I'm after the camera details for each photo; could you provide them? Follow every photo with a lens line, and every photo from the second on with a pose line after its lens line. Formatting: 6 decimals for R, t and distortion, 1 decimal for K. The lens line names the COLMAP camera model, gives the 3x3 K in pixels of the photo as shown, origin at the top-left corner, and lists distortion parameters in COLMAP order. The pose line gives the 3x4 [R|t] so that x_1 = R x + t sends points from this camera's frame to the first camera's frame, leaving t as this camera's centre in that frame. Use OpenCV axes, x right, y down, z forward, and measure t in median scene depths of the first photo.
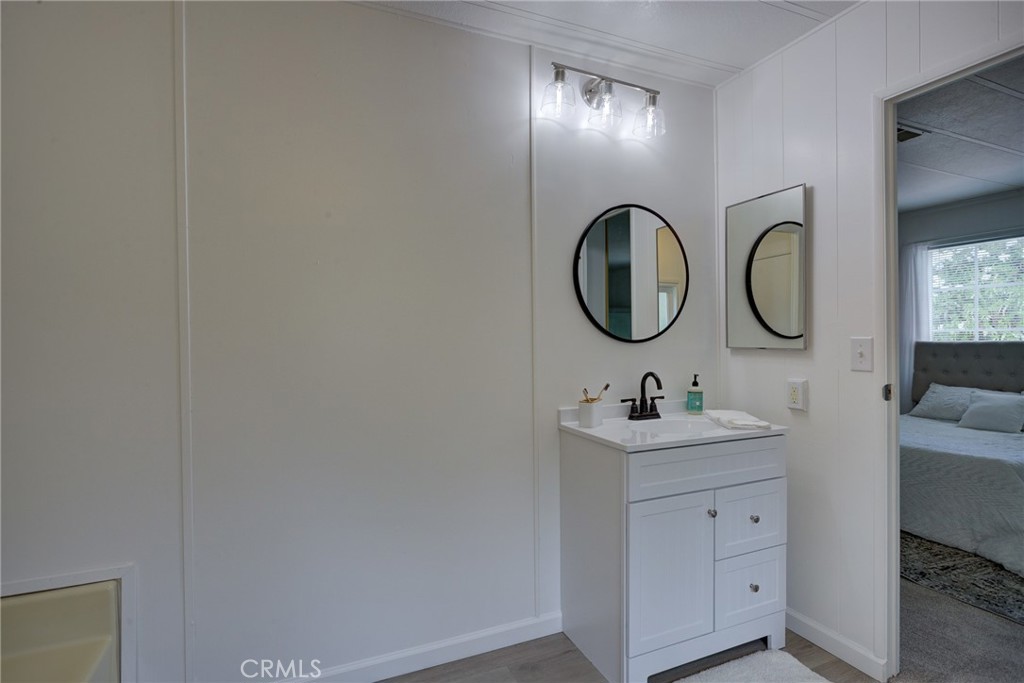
lens RADIAL K [[503.7, 0, 513.6], [0, 503.7, 339.1], [0, 0, 1]] dist [-0.021700, 0.010766]
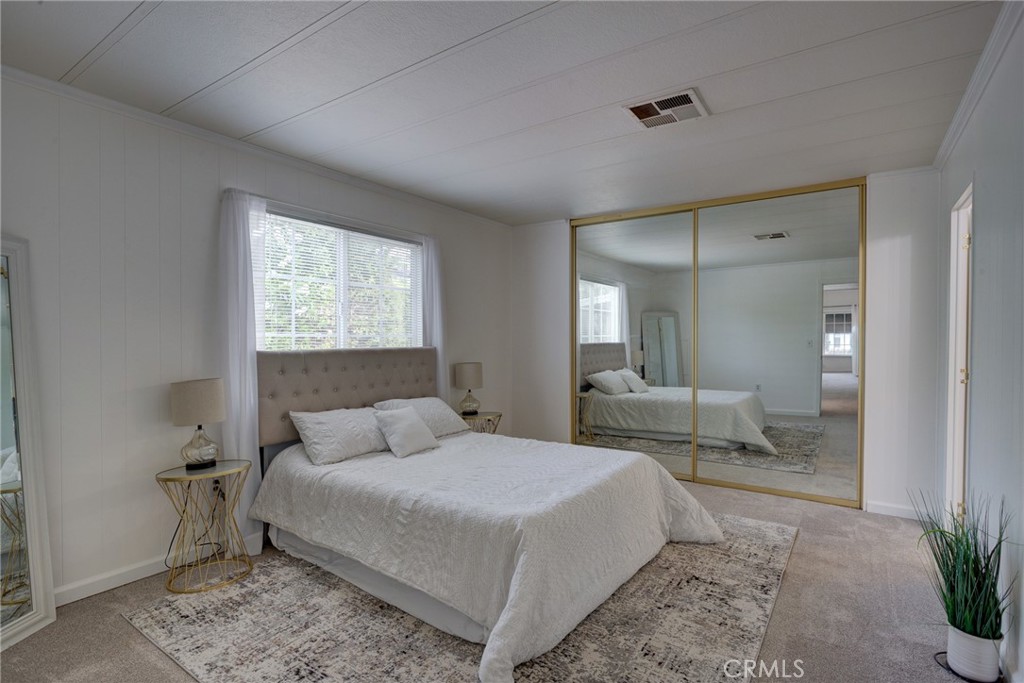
lens RADIAL K [[503.7, 0, 513.6], [0, 503.7, 339.1], [0, 0, 1]] dist [-0.021700, 0.010766]
pose [[-0.537338, 0.006781, 0.843340, 0.093814], [0.009287, 0.999955, -0.002123, -0.007664], [-0.843316, 0.006691, -0.537377, 1.087401]]
